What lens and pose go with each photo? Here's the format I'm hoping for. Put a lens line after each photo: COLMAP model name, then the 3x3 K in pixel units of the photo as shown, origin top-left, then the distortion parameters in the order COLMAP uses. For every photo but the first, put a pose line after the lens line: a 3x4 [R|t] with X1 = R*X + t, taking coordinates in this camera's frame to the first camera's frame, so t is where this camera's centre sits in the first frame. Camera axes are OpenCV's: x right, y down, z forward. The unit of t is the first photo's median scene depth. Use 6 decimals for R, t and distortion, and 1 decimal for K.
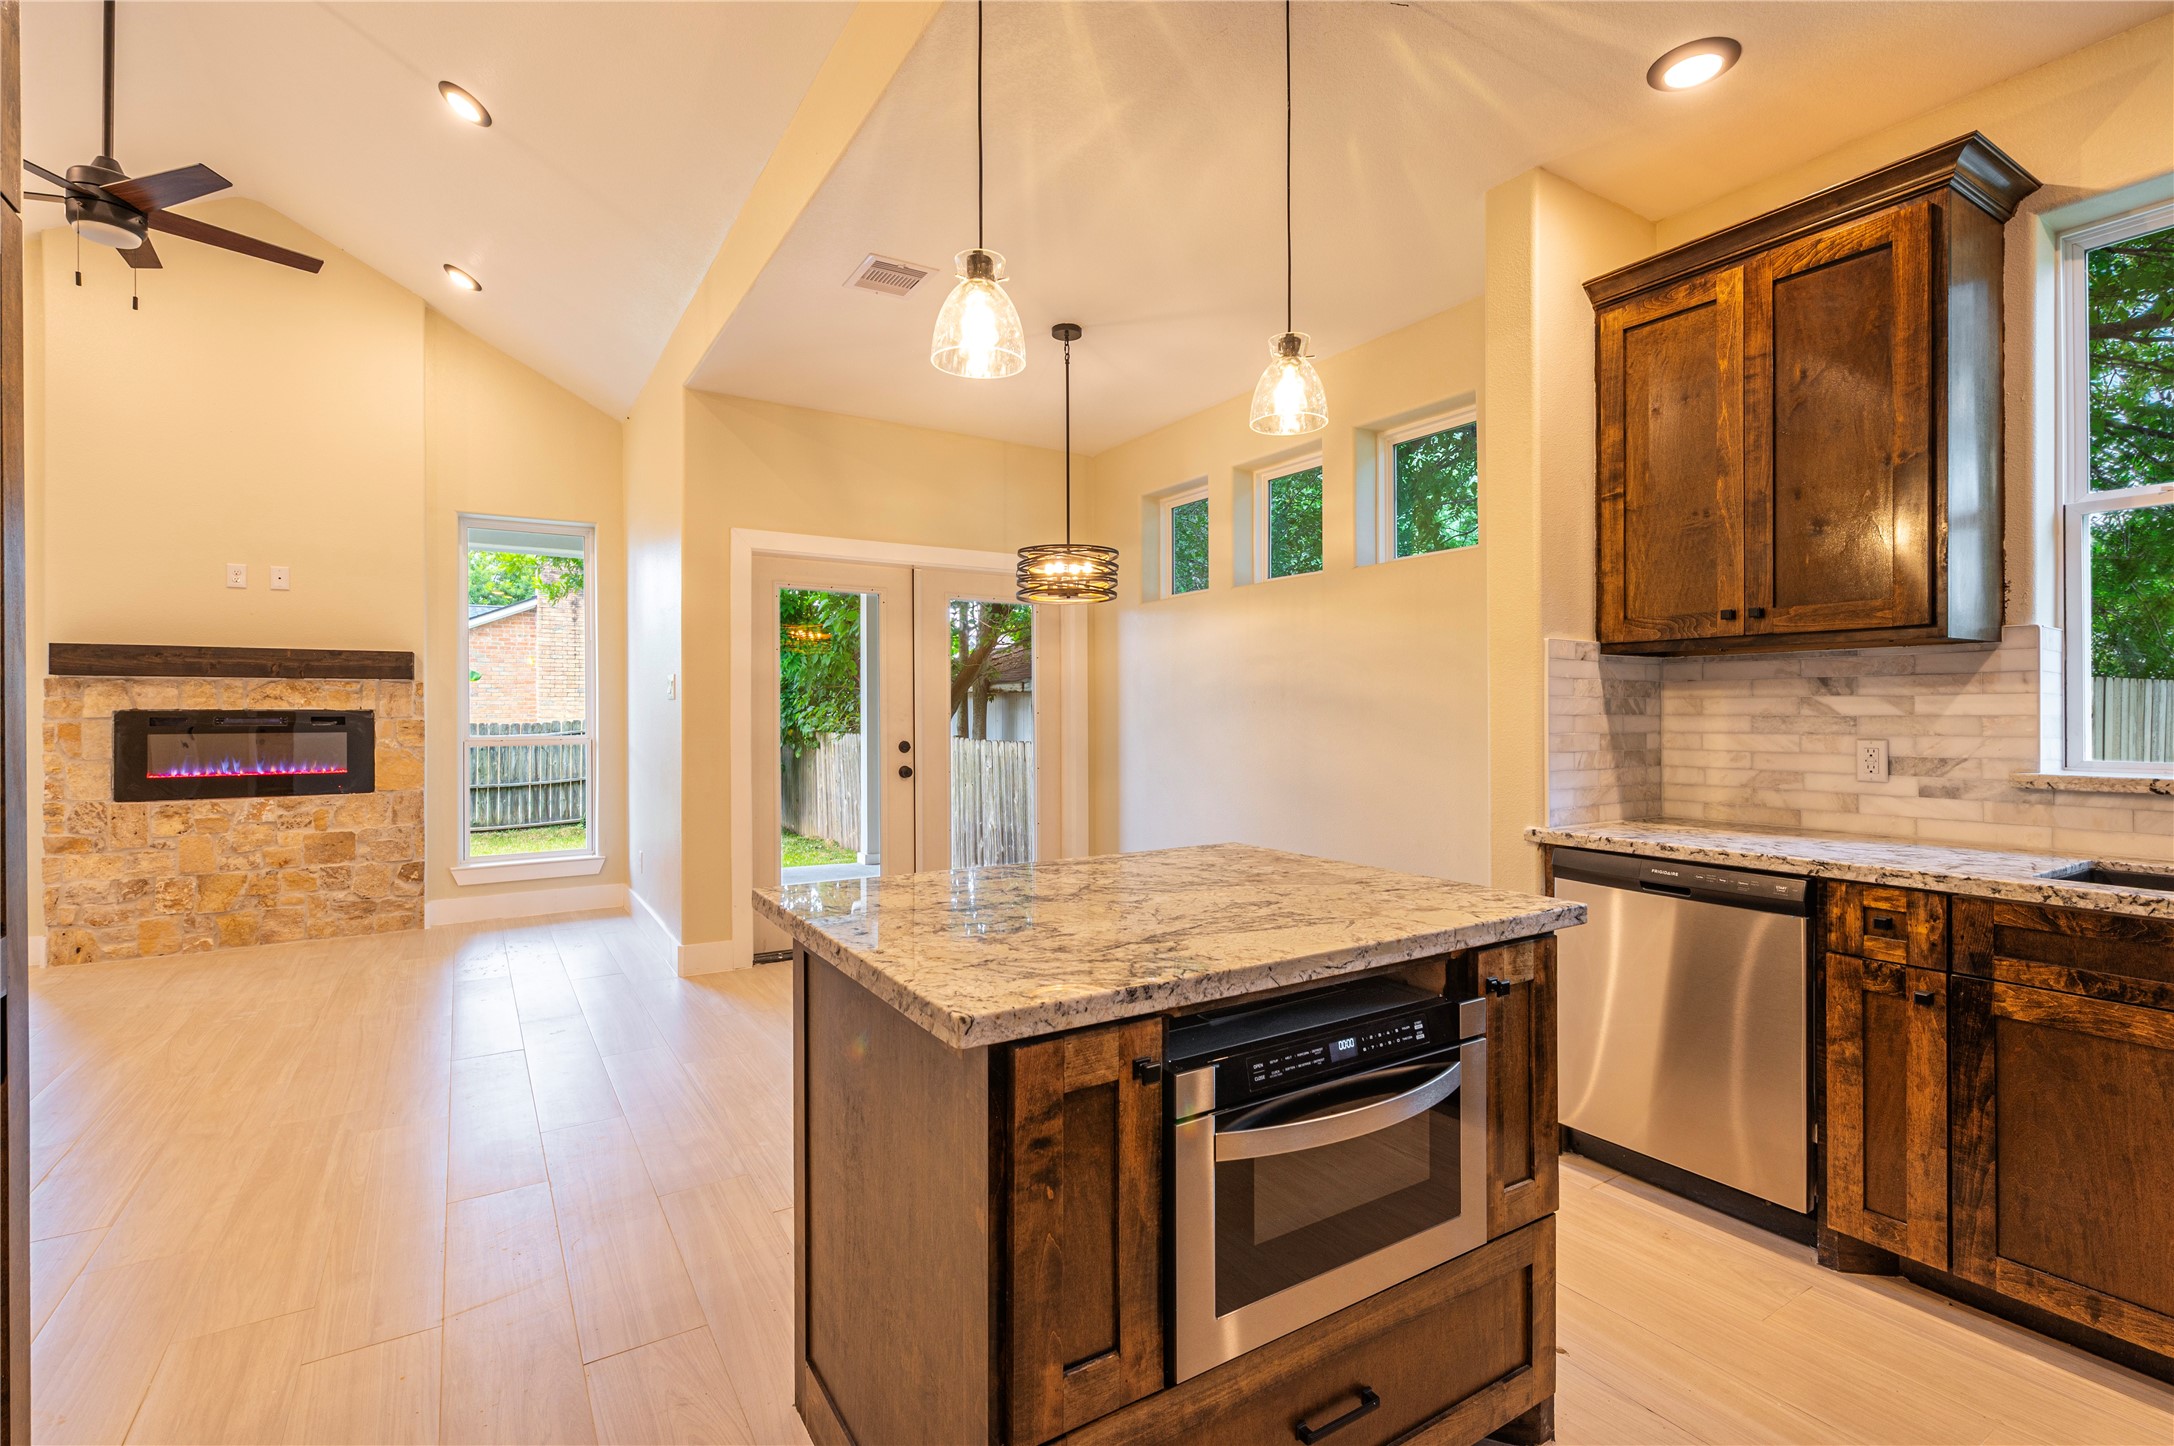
lens RADIAL K [[995.4, 0, 1091.1], [0, 995.4, 712.9], [0, 0, 1]] dist [0.000510, 0.000255]
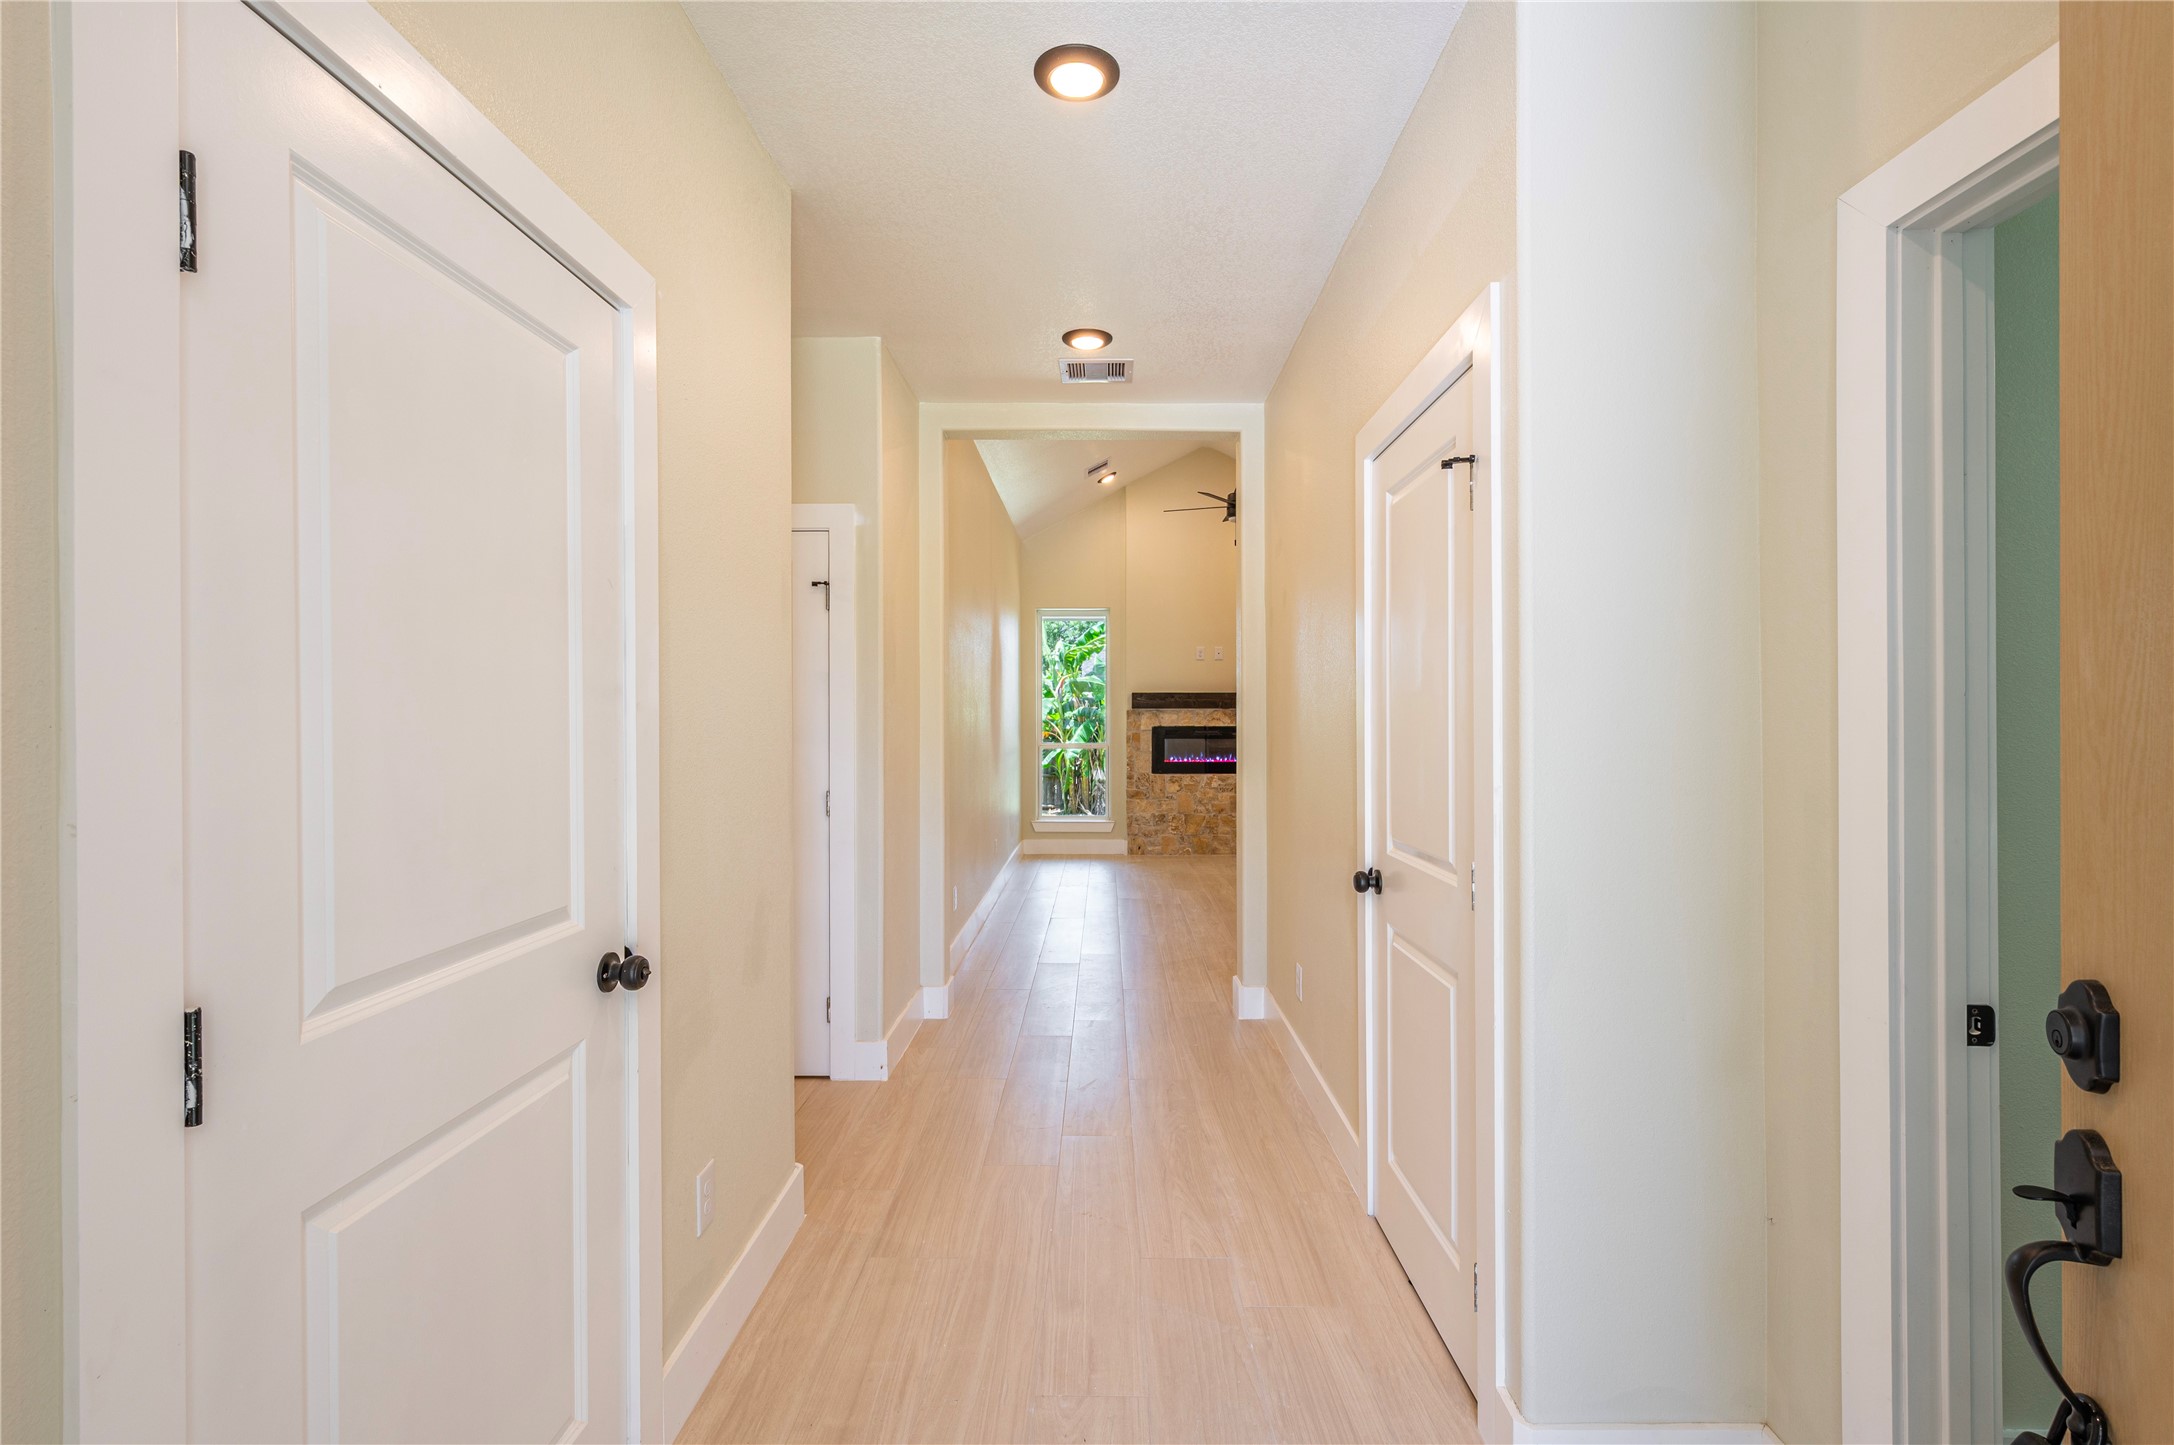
lens RADIAL K [[995.4, 0, 1091.1], [0, 995.4, 712.4], [0, 0, 1]] dist [0.000510, 0.000255]
pose [[0.842380, 0.000278, -0.538884, -0.037225], [-0.001921, 0.999995, -0.002487, -0.024873], [0.538881, 0.003130, 0.842376, -0.711280]]
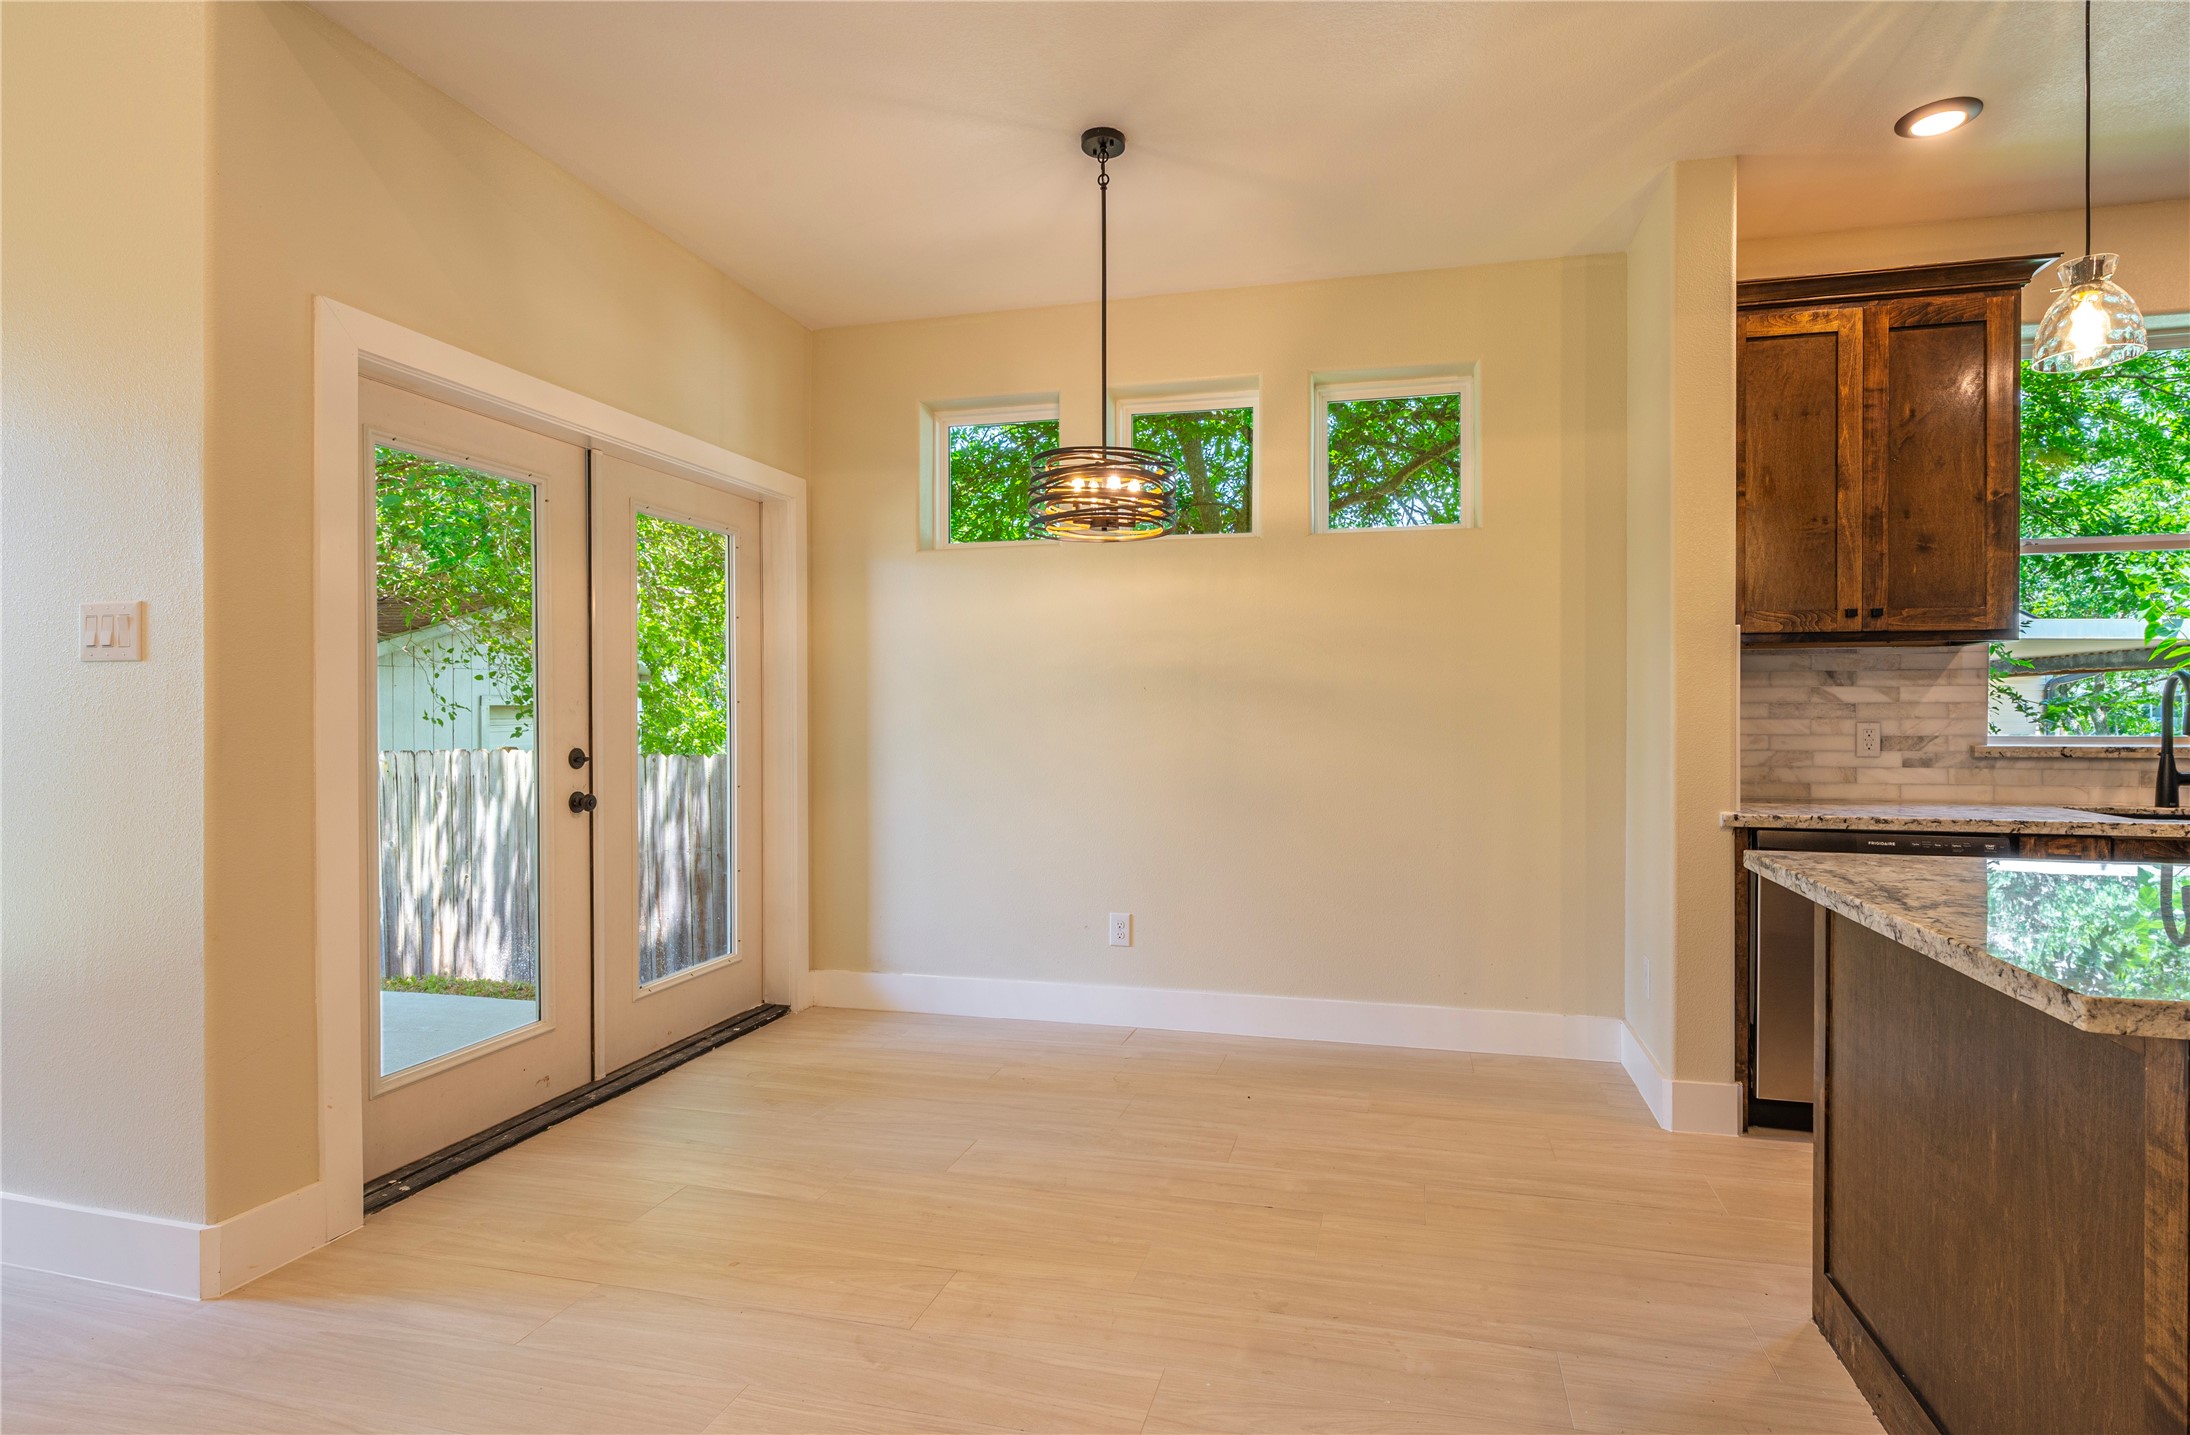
lens RADIAL K [[1096.8, 0, 1147.8], [0, 1096.8, 712.0], [0, 0, 1]] dist [-0.001467, 0.000161]
pose [[0.718774, 0.001471, 0.695242, -0.428367], [-0.000851, 0.999999, -0.001237, 0.008989], [-0.695243, 0.000297, 0.718774, 0.352718]]
